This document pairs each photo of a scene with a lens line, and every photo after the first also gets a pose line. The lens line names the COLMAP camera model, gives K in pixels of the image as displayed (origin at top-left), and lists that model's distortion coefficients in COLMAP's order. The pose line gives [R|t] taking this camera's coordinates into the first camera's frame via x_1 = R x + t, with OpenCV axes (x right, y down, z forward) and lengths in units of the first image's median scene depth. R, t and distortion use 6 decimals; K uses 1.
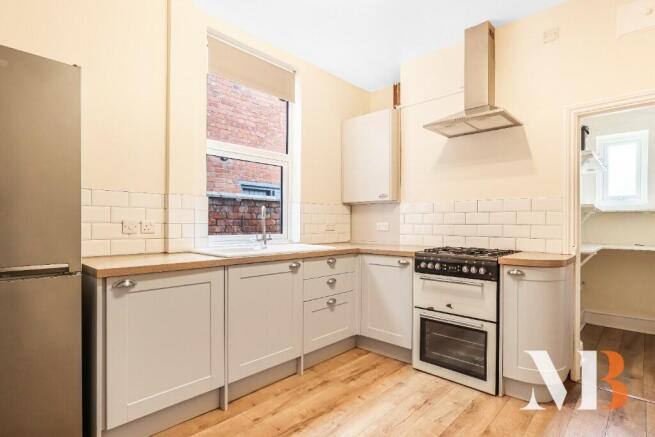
lens RADIAL K [[339.3, 0, 327.7], [0, 339.3, 228.8], [0, 0, 1]] dist [-0.004681, 0.000039]
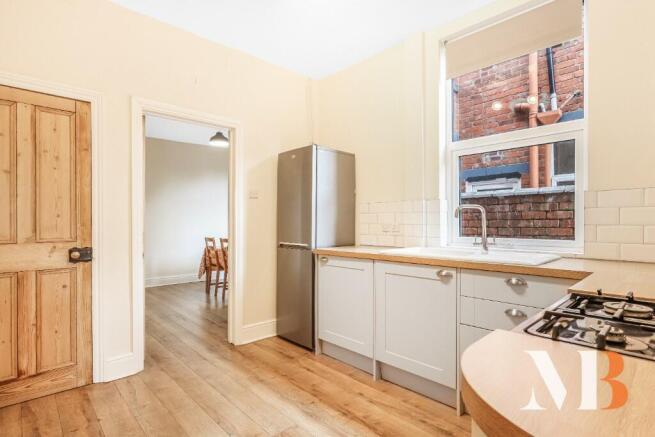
lens RADIAL K [[331.9, 0, 333.3], [0, 331.9, 225.8], [0, 0, 1]] dist [-0.003351, 0.000021]
pose [[-0.050862, 0.002999, -0.998701, 0.696394], [-0.017651, 0.999837, 0.003901, -0.009889], [0.998550, 0.017826, -0.050801, 0.721097]]
